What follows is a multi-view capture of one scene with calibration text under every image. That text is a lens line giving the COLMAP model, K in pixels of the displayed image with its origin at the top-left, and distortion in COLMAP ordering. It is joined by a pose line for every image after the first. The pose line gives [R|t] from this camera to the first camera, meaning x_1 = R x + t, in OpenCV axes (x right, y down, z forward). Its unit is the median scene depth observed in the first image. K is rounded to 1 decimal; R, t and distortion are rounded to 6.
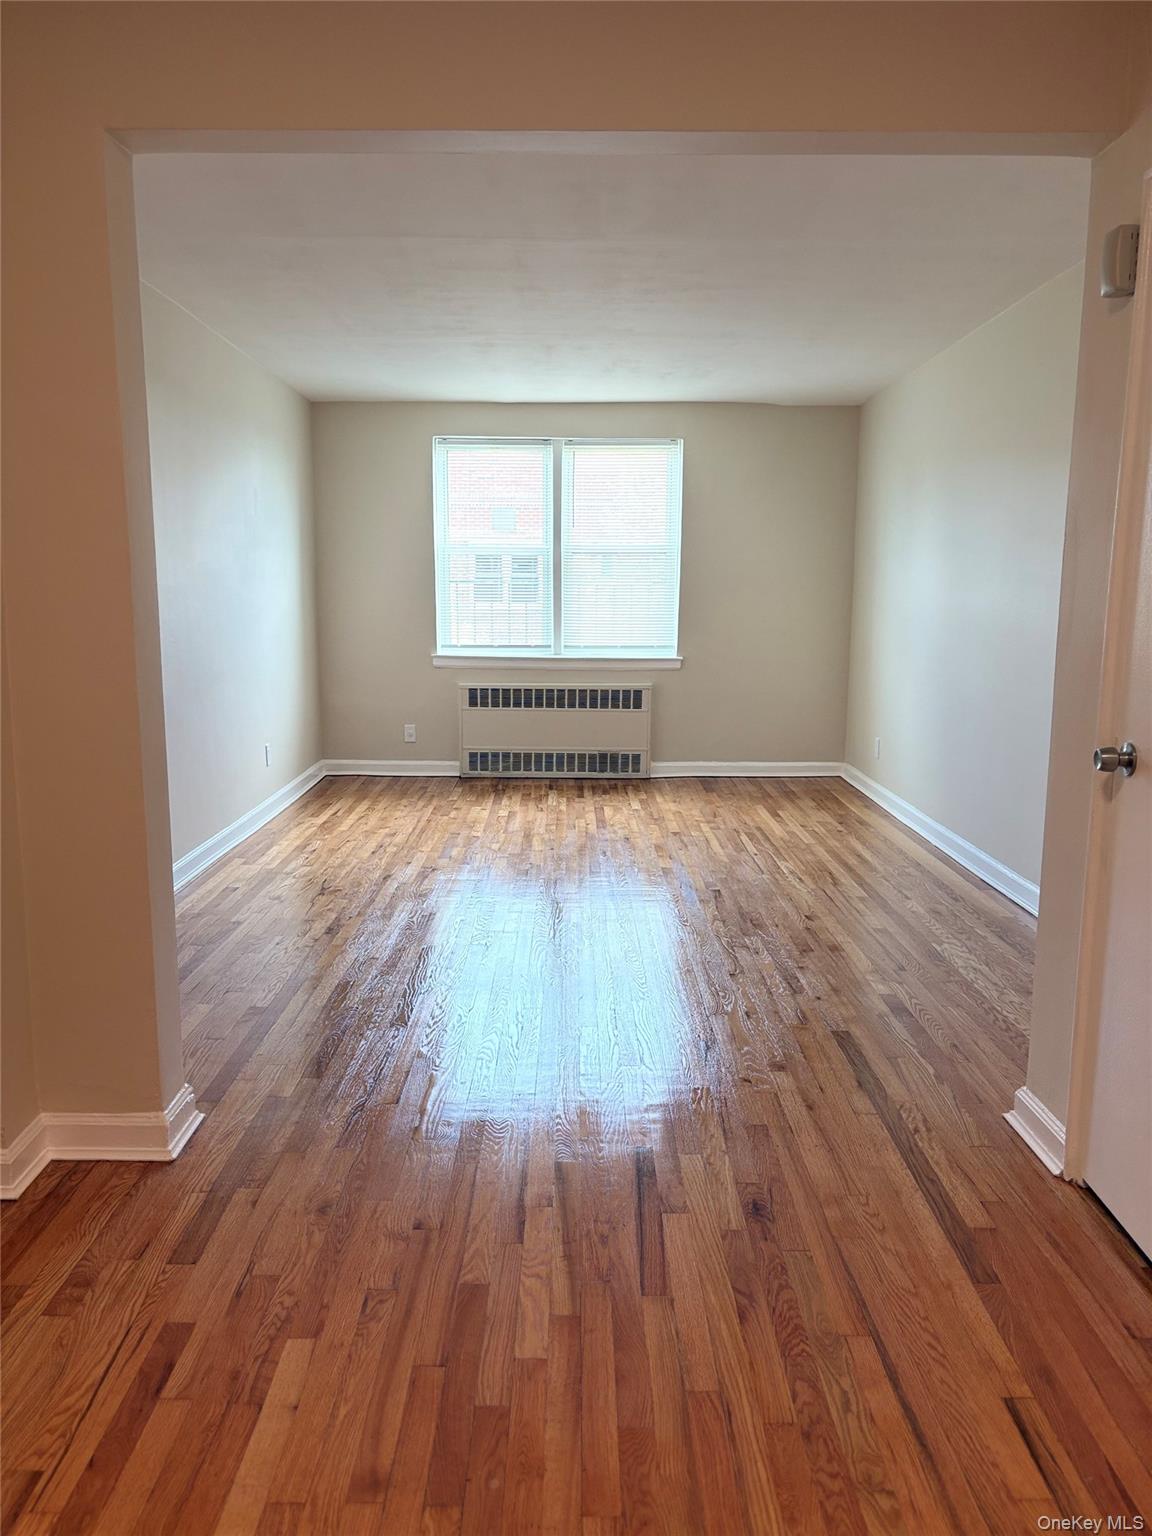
lens RADIAL K [[1146.4, 0, 572.2], [0, 1146.4, 772.1], [0, 0, 1]] dist [0.045692, -0.067386]
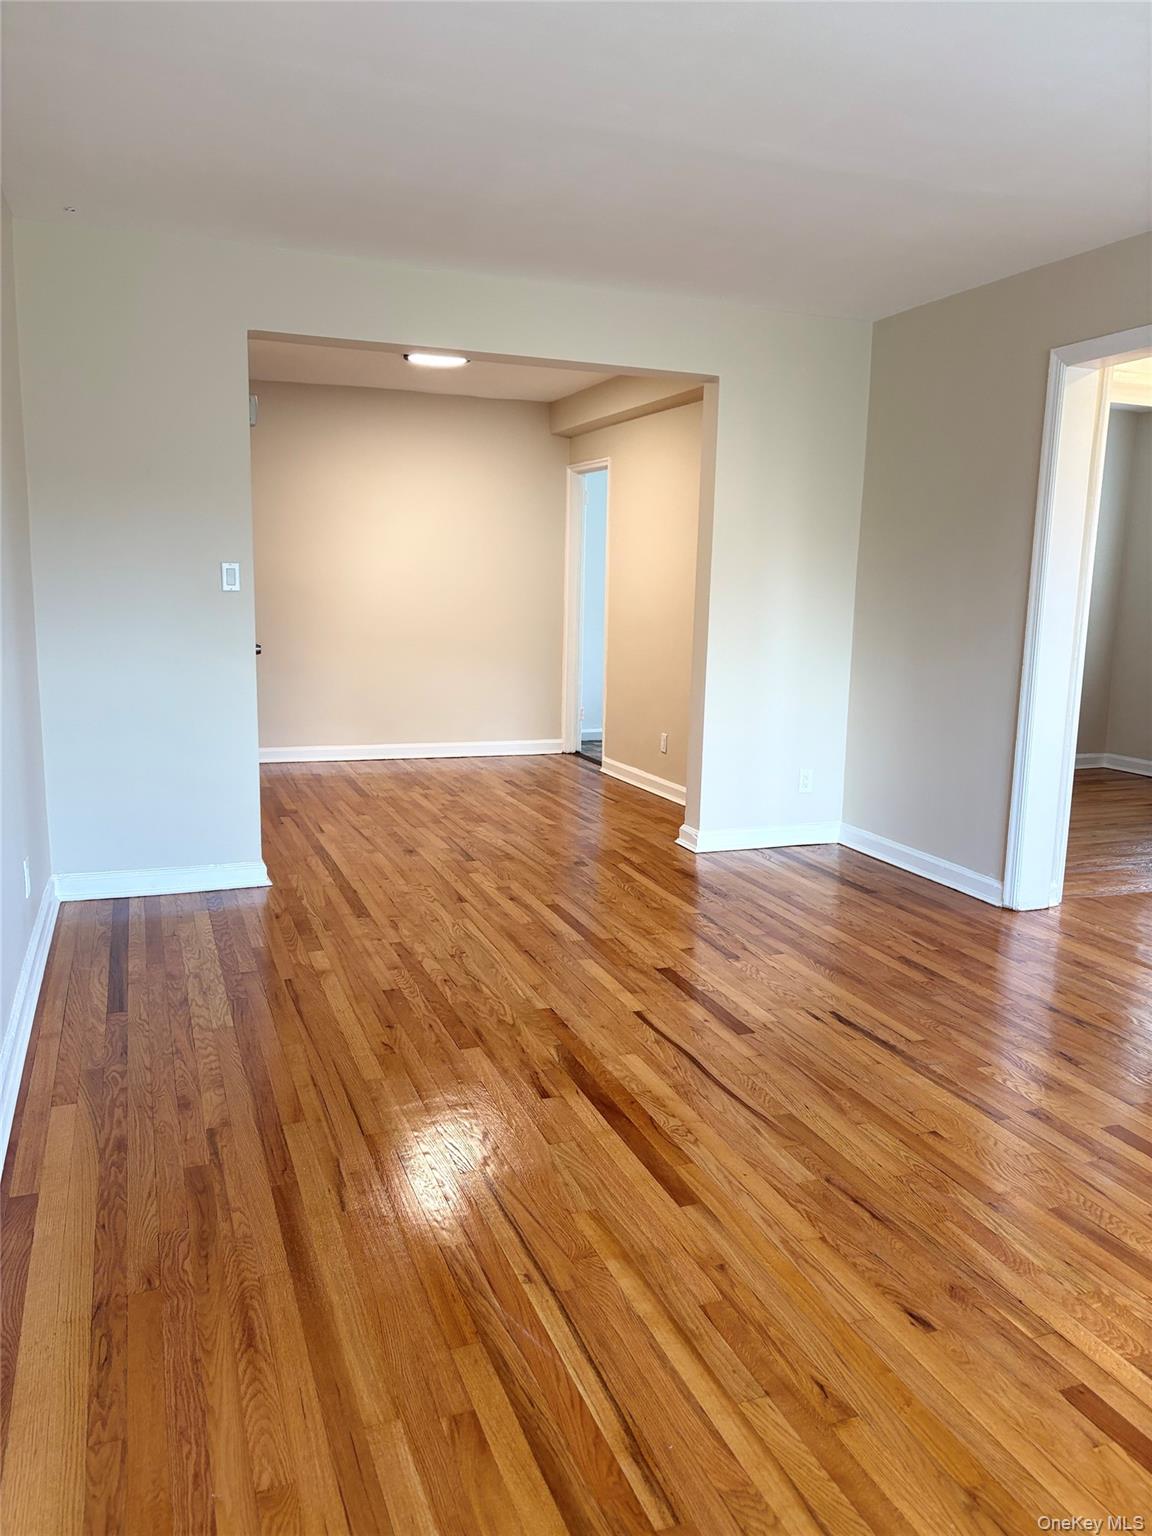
lens RADIAL K [[1146.4, 0, 572.2], [0, 1146.4, 772.1], [0, 0, 1]] dist [0.045692, -0.067386]
pose [[-0.935309, 0.035309, -0.352066, 0.425404], [-0.082916, 0.945431, 0.315097, -0.322762], [0.343980, 0.323905, -0.881342, 1.991782]]
